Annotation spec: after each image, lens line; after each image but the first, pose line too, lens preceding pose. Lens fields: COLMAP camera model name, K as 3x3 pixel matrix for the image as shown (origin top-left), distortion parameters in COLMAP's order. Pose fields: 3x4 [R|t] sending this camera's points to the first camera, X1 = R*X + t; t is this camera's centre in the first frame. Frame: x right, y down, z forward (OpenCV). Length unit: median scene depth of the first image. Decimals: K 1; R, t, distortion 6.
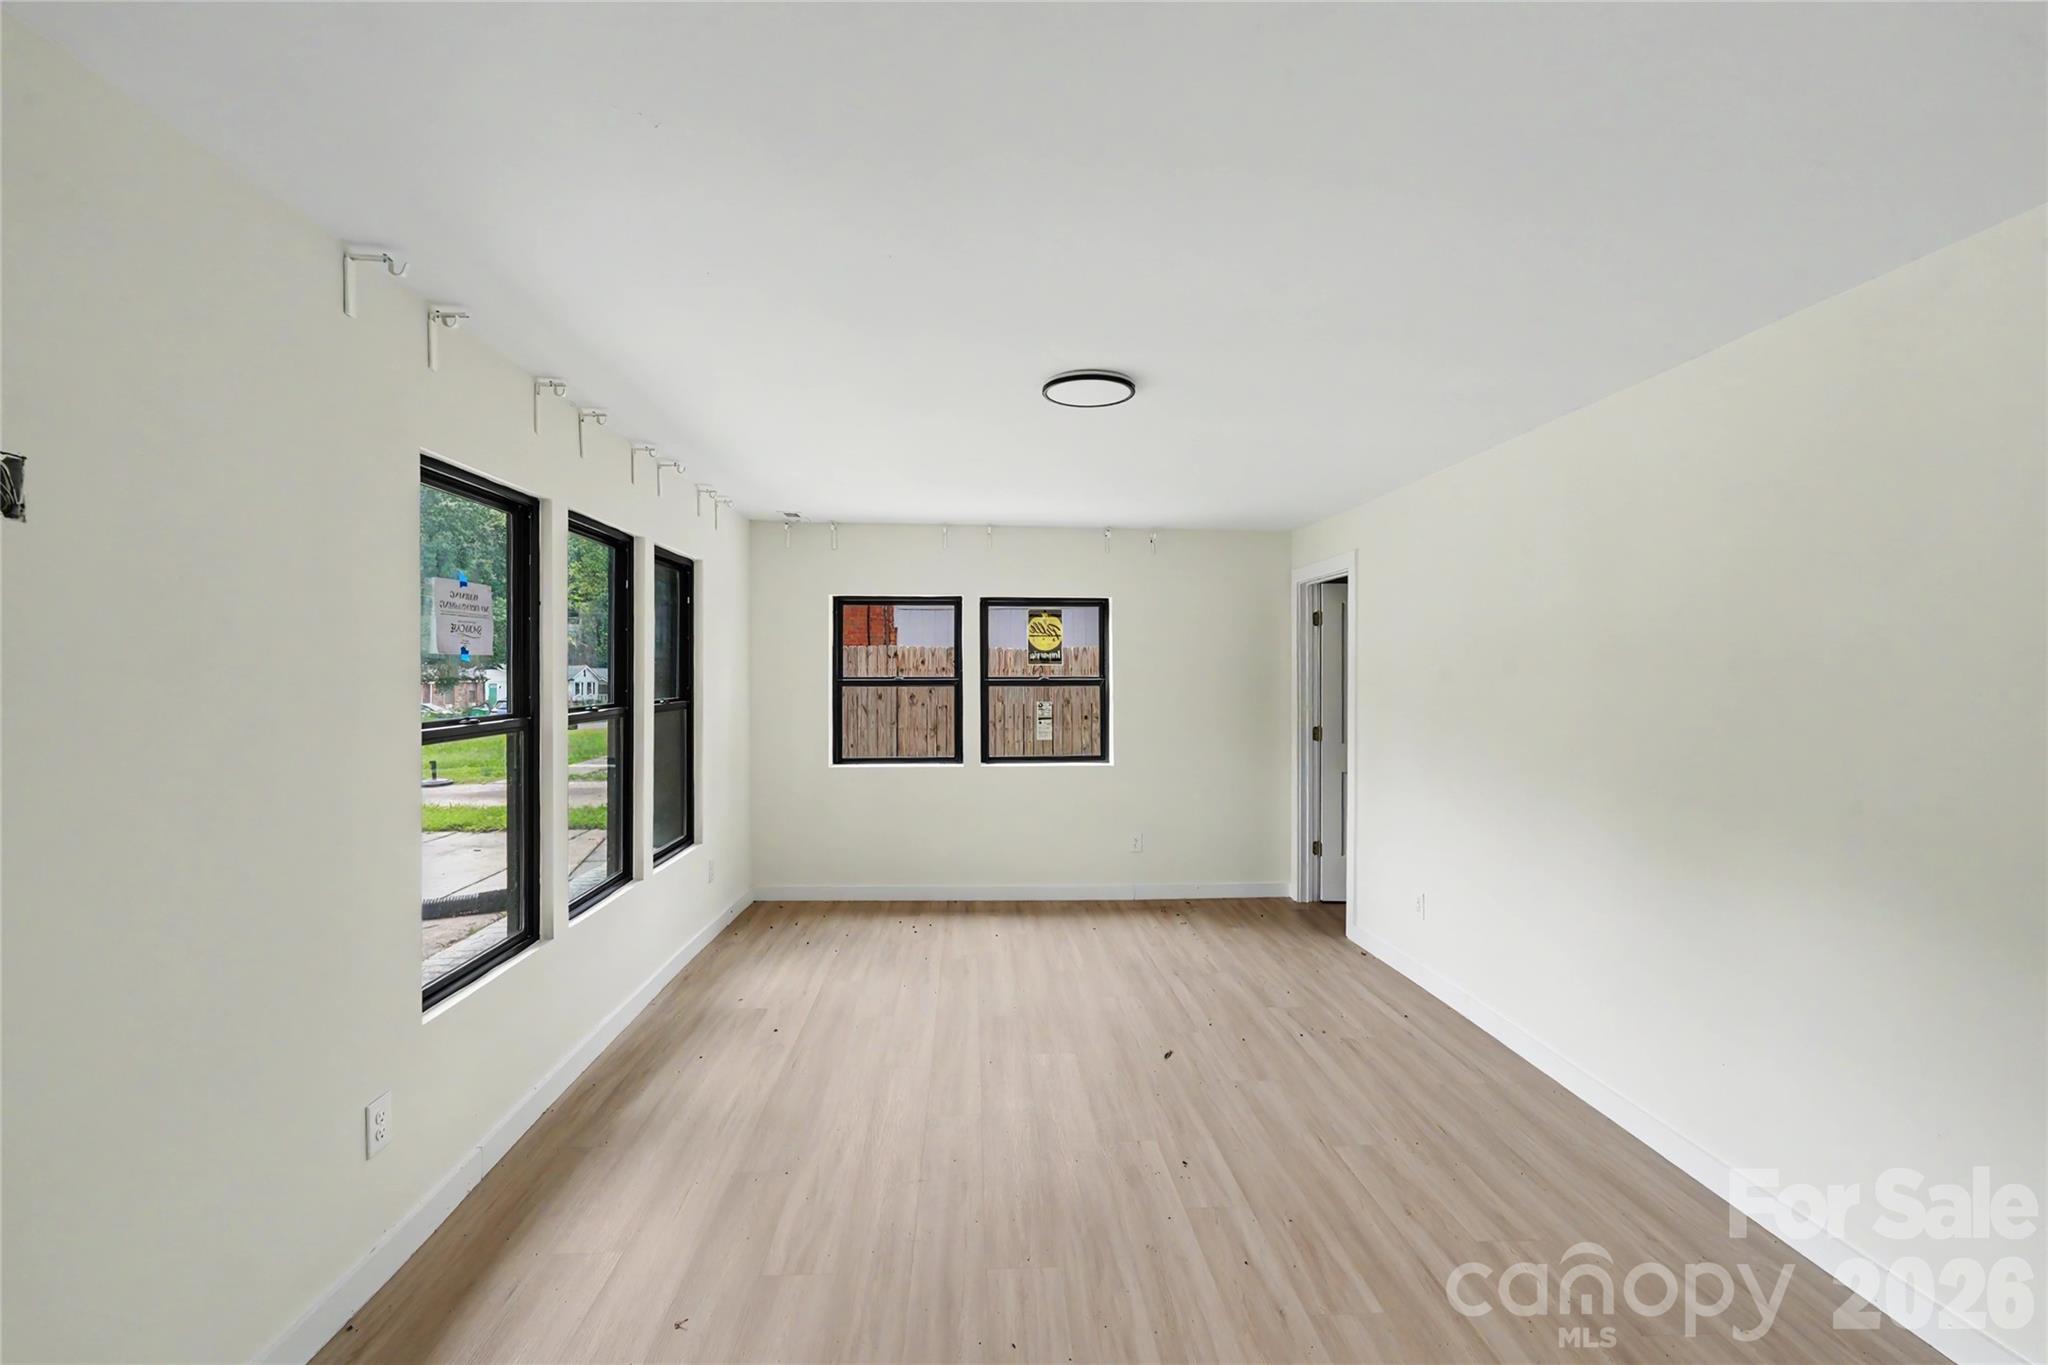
lens RADIAL K [[906.4, 0, 996.7], [0, 906.4, 674.9], [0, 0, 1]] dist [0.000589, -0.000104]
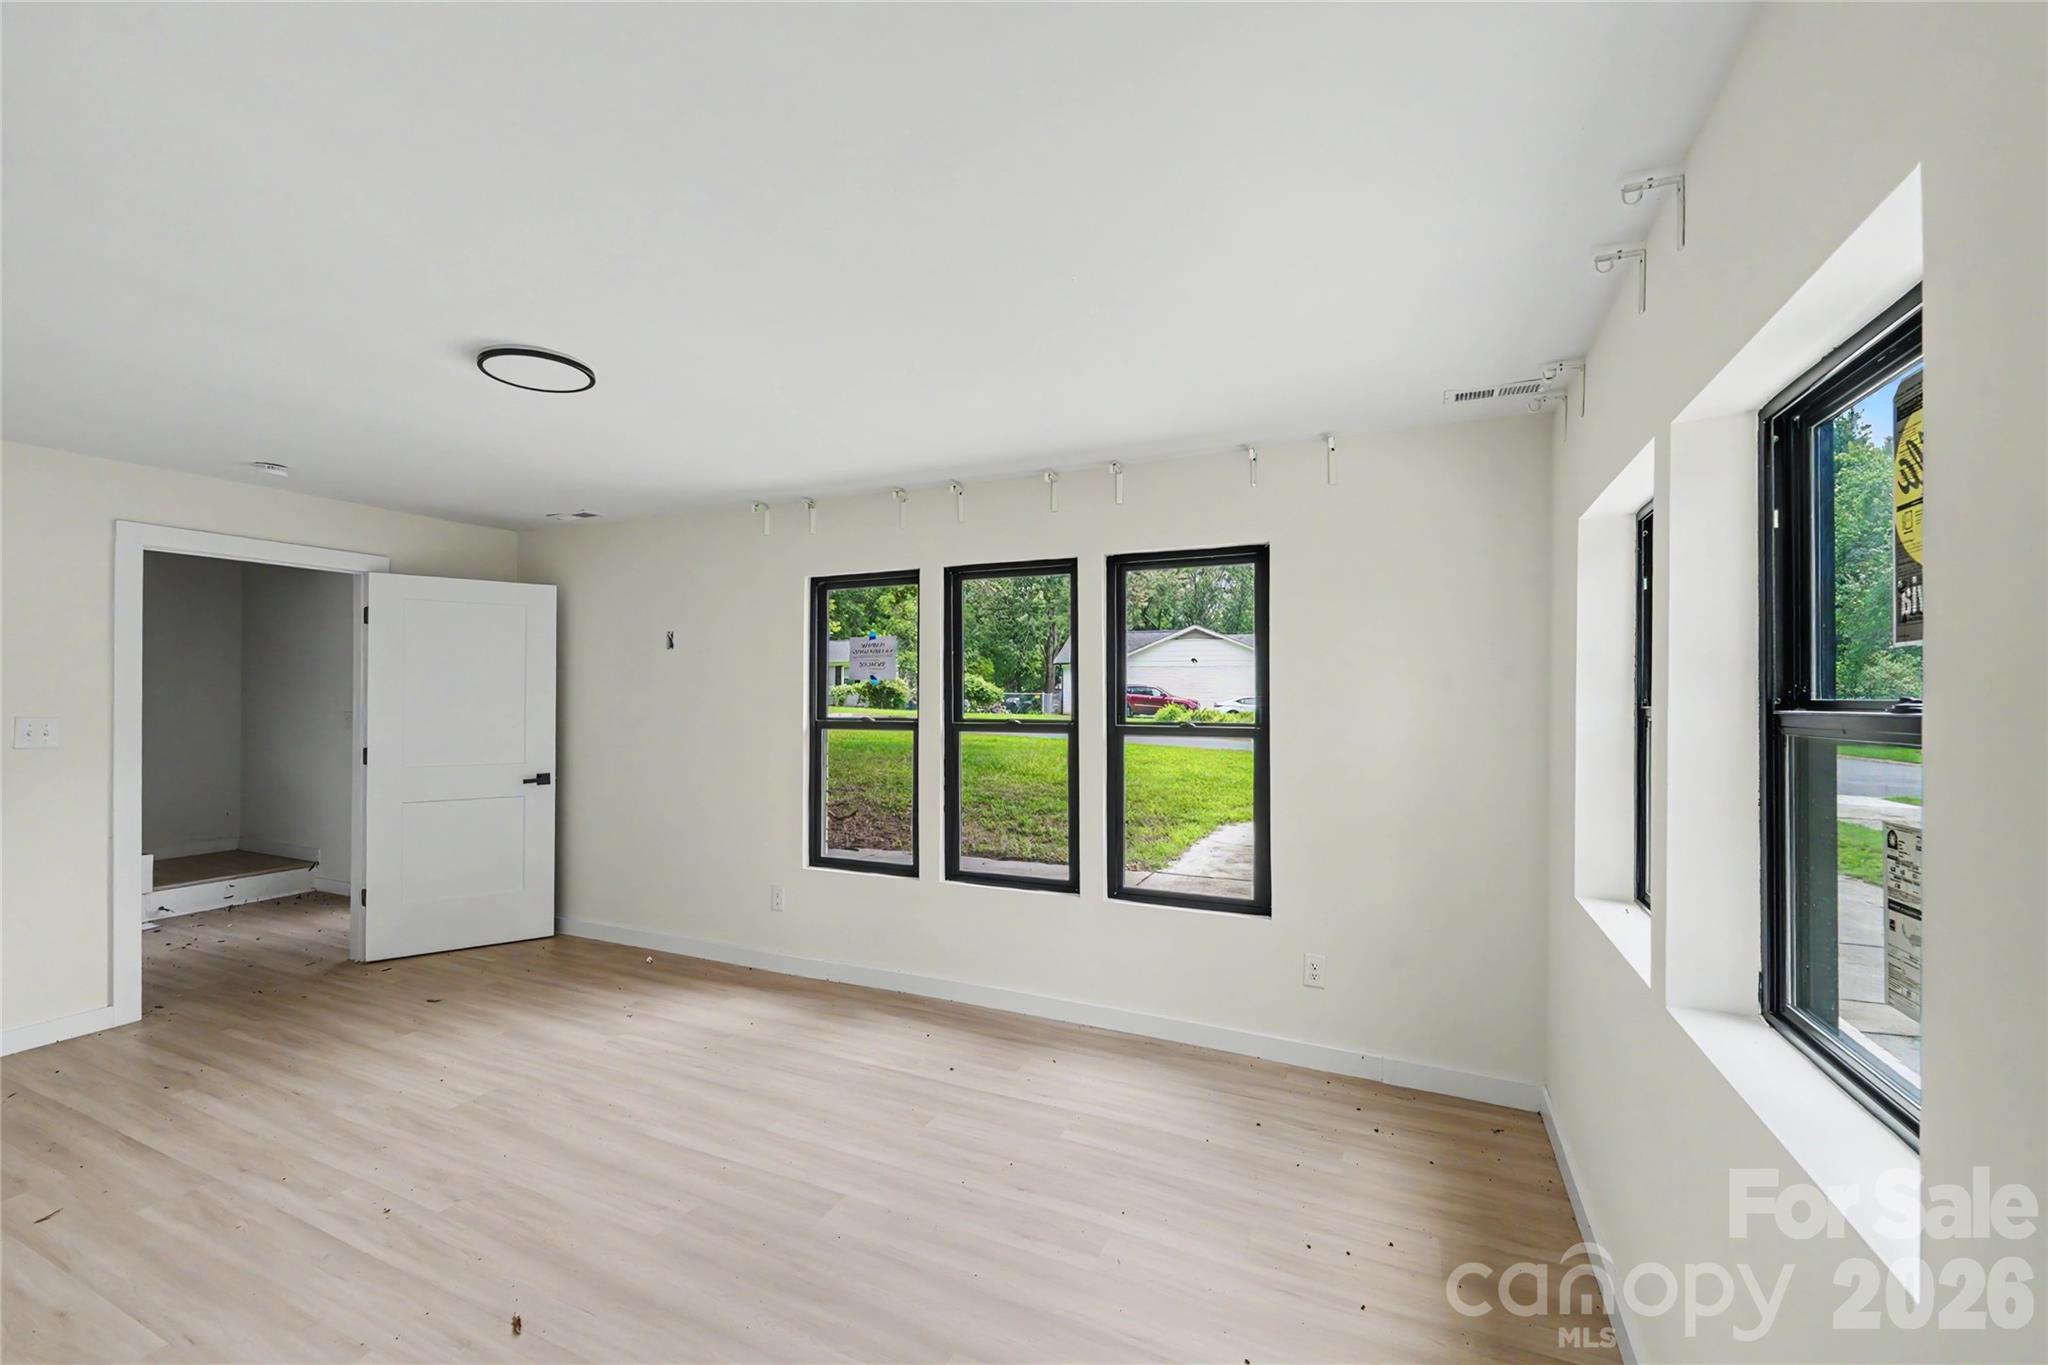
lens RADIAL K [[844.7, 0, 1020.9], [0, 844.7, 669.4], [0, 0, 1]] dist [0.000263, -0.000529]
pose [[-0.462847, -0.024748, -0.886092, 0.507086], [-0.007732, 0.999685, -0.023882, -0.003971], [0.886404, -0.004202, -0.462893, 1.455828]]
